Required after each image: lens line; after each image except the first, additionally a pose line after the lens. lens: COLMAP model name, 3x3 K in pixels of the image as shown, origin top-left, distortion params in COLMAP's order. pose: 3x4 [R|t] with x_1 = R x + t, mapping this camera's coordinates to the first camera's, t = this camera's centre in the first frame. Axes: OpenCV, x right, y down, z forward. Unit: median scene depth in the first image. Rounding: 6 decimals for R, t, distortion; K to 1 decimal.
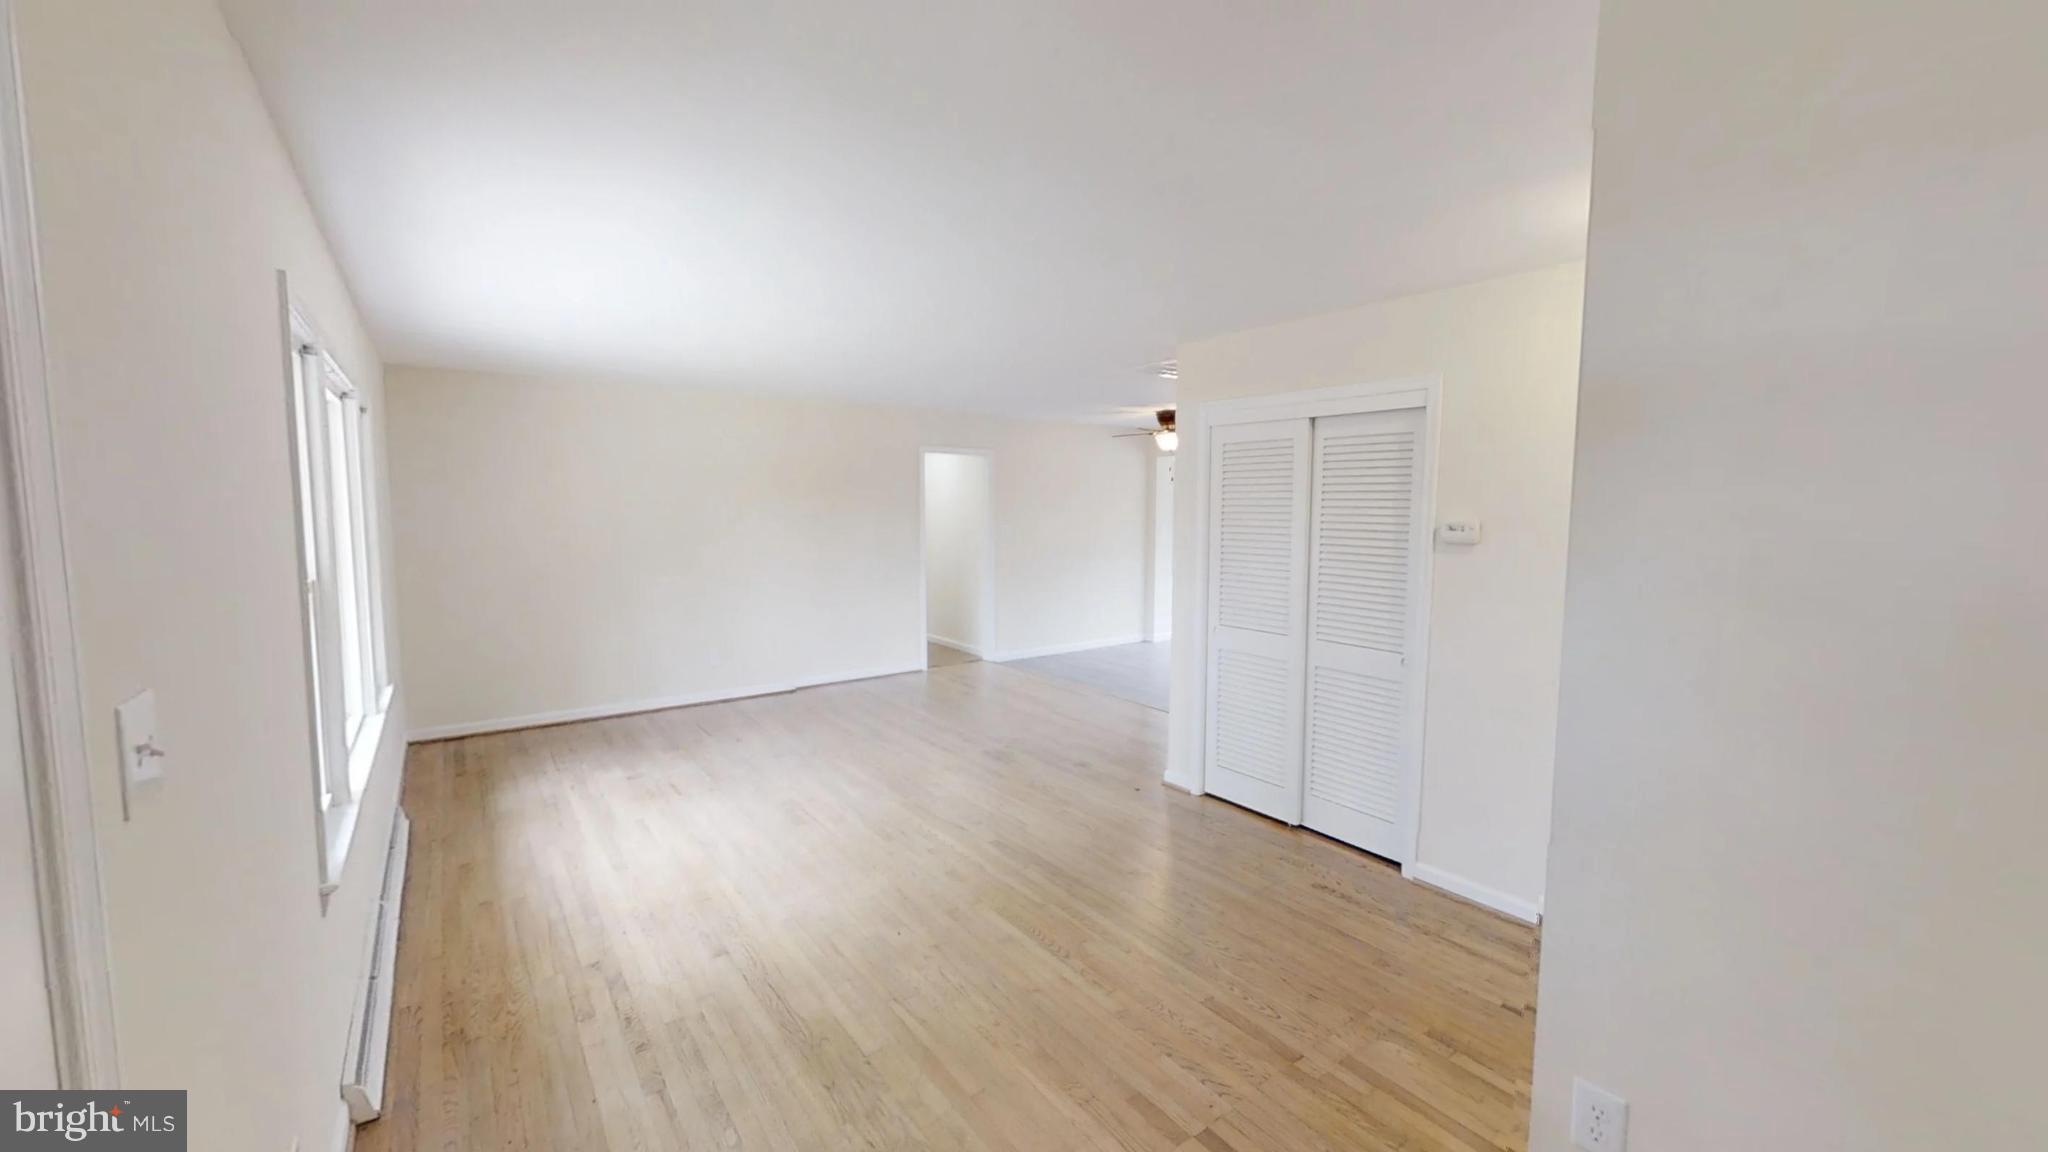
lens RADIAL K [[779.5, 0, 1021.8], [0, 779.5, 572.0], [0, 0, 1]] dist [0.000225, 0.000400]
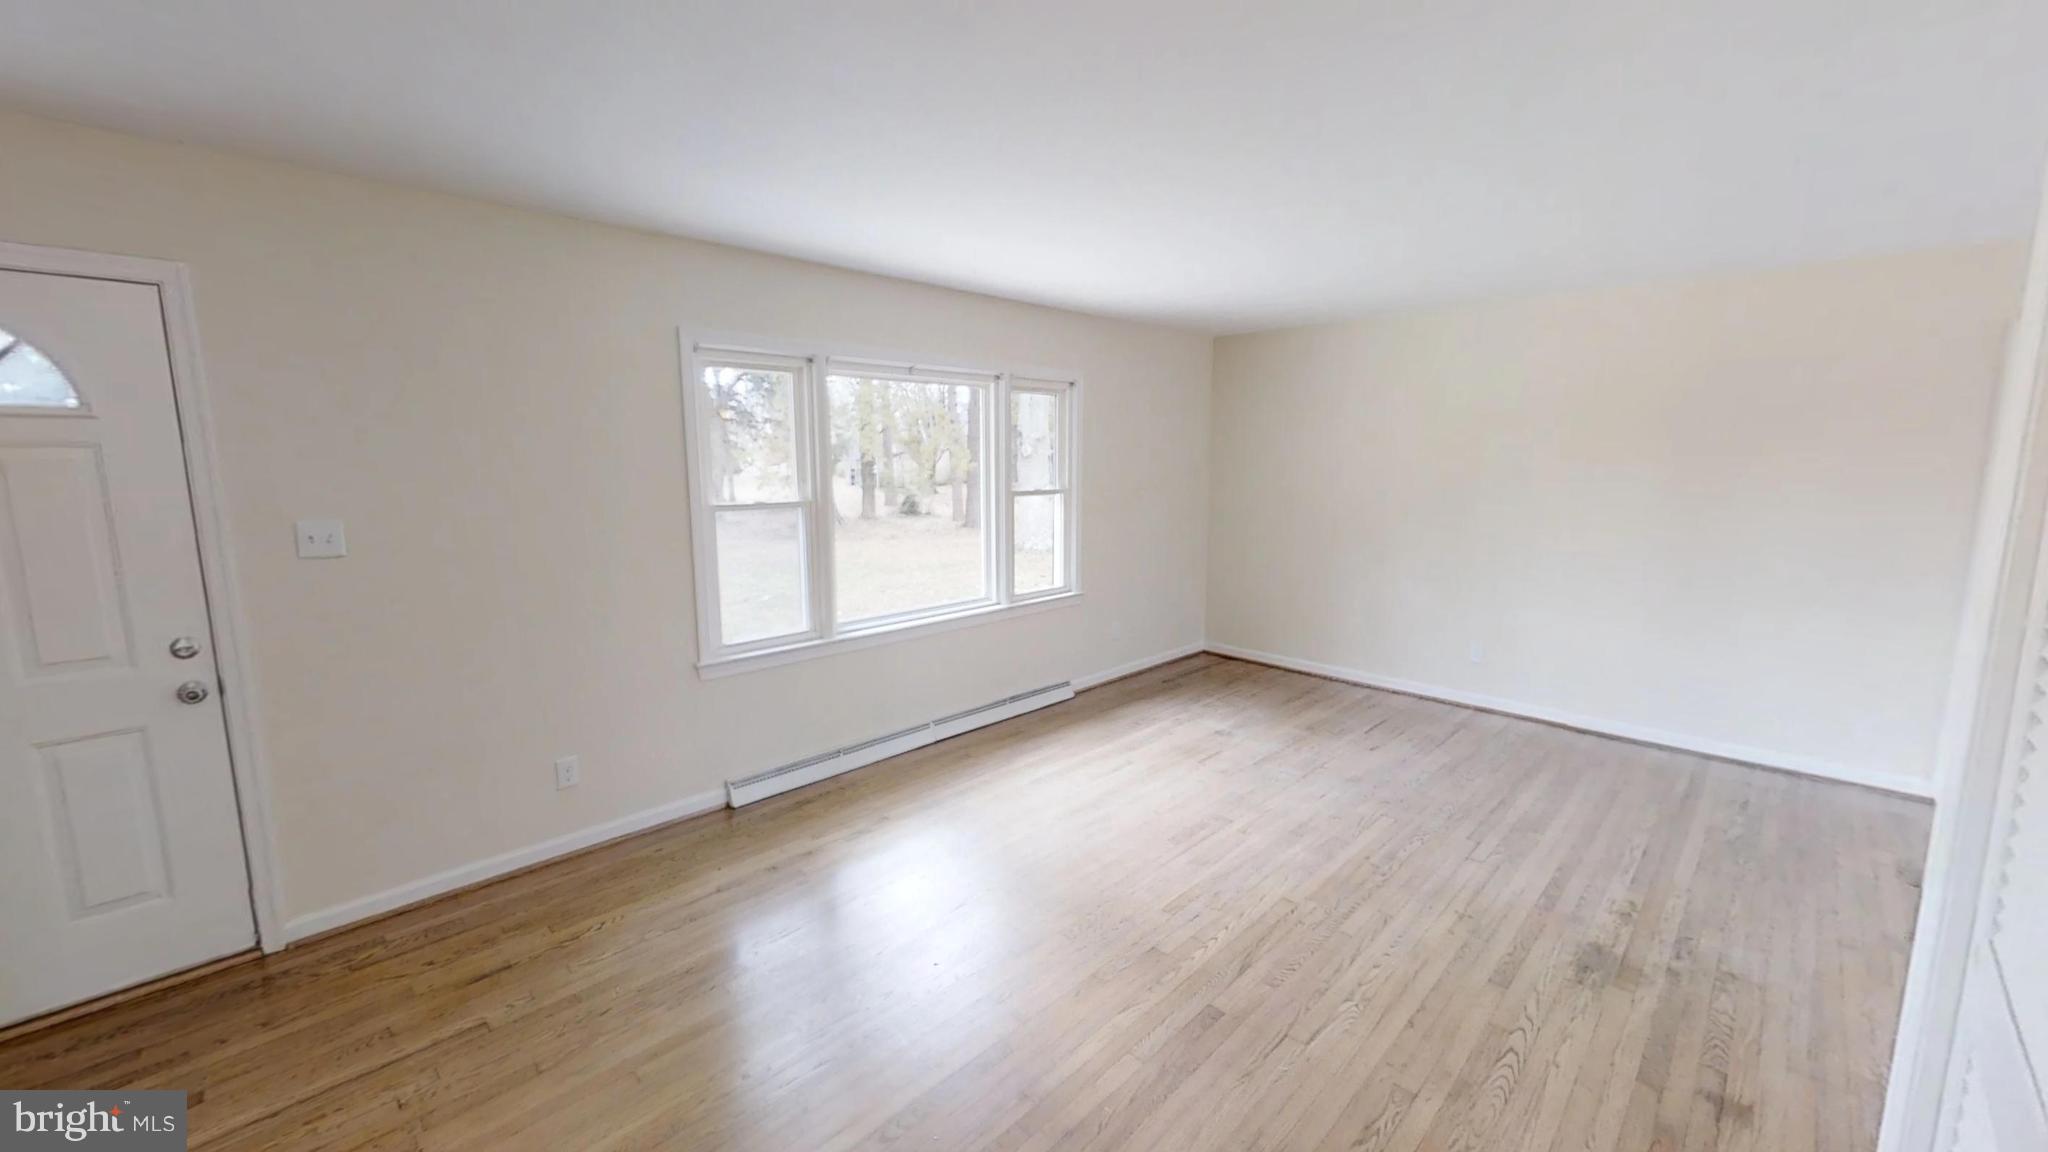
lens RADIAL K [[779.5, 0, 1020.9], [0, 779.5, 568.2], [0, 0, 1]] dist [0.000225, 0.000400]
pose [[0.137841, 0.143054, -0.980069, 0.413837], [-0.081366, 0.987805, 0.132740, -0.053135], [0.987107, 0.061448, 0.147800, 0.621201]]
